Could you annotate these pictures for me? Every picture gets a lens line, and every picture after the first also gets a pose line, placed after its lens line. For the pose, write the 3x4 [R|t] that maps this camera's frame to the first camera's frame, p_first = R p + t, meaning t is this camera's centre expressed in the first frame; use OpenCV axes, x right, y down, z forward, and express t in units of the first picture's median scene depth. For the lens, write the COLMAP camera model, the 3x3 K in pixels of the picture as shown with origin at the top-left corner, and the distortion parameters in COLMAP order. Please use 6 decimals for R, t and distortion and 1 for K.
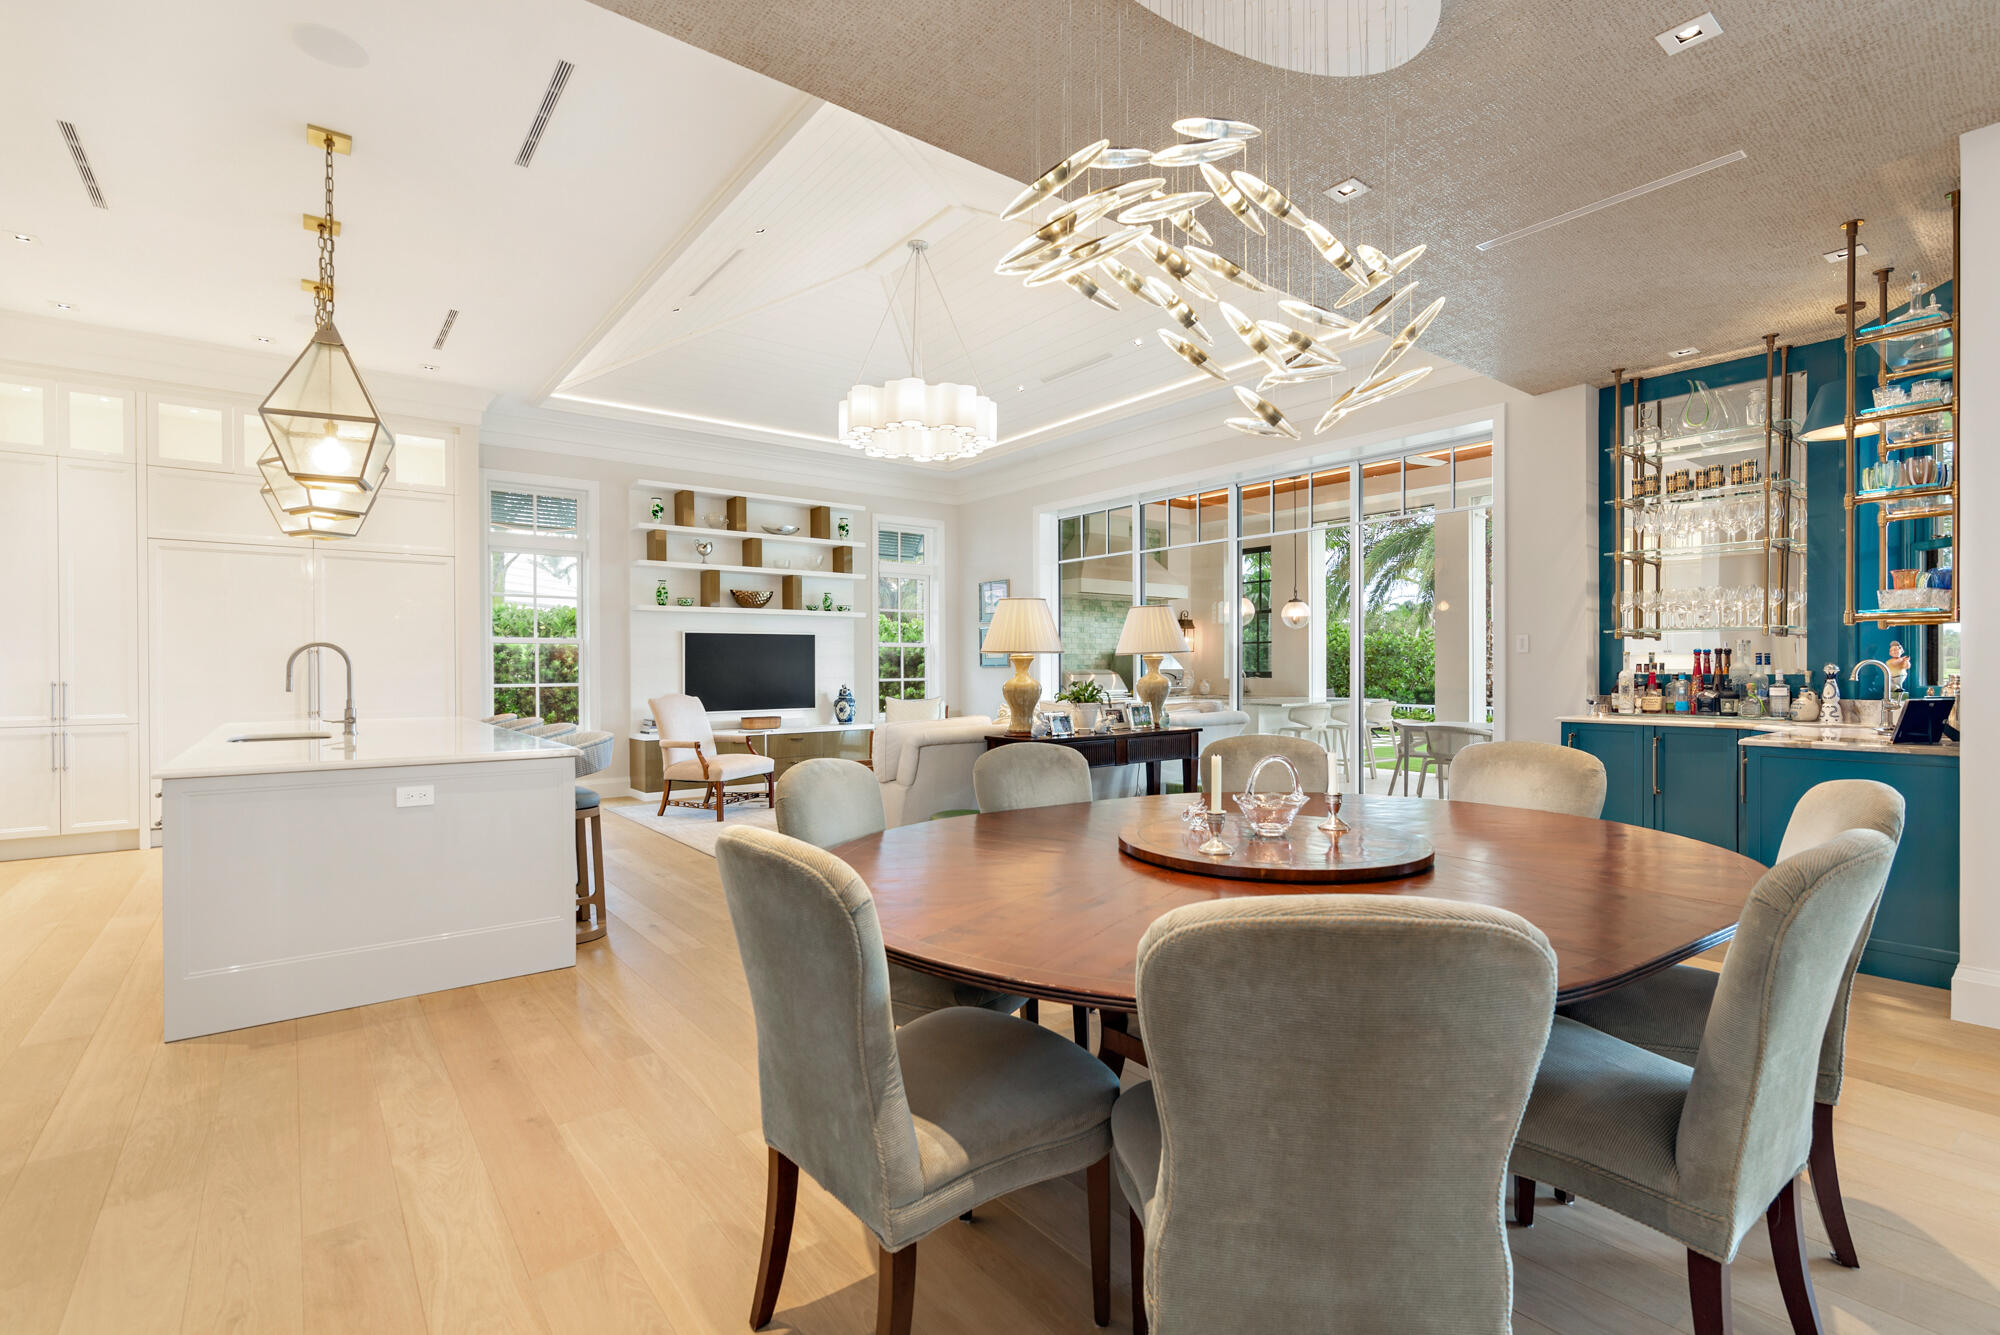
lens RADIAL K [[907.9, 0, 997.9], [0, 907.9, 677.6], [0, 0, 1]] dist [0.004784, 0.000497]
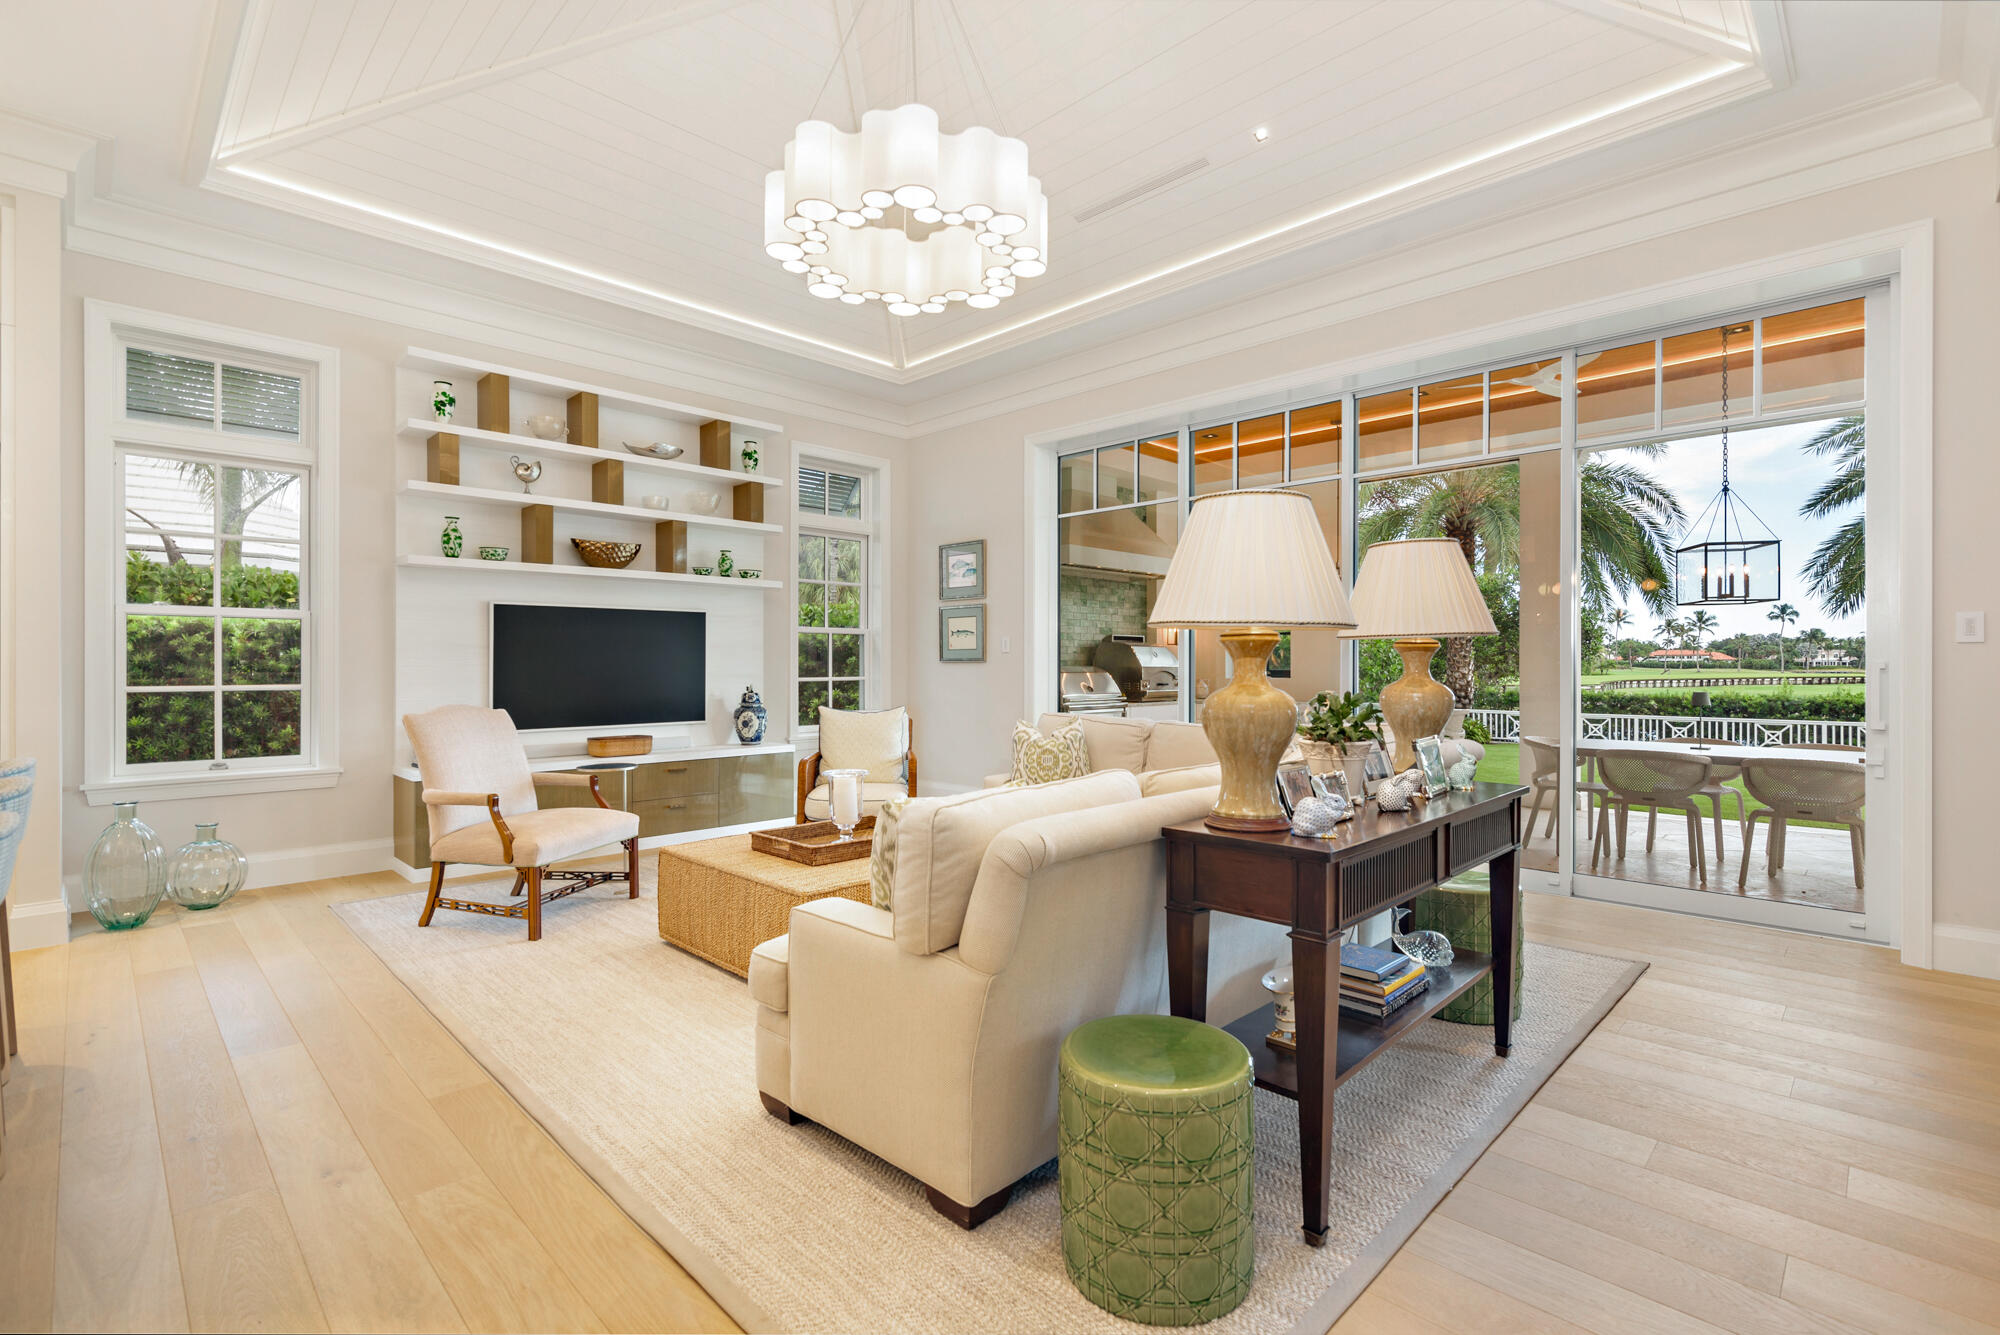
lens RADIAL K [[905.0, 0, 1000.0], [0, 905.0, 667.5], [0, 0, 1]] dist [-0.002582, -0.000297]
pose [[0.991381, 0.005391, 0.130903, -0.077984], [-0.004510, 0.999965, -0.007026, -0.002633], [-0.130936, 0.006375, 0.991370, 0.328861]]
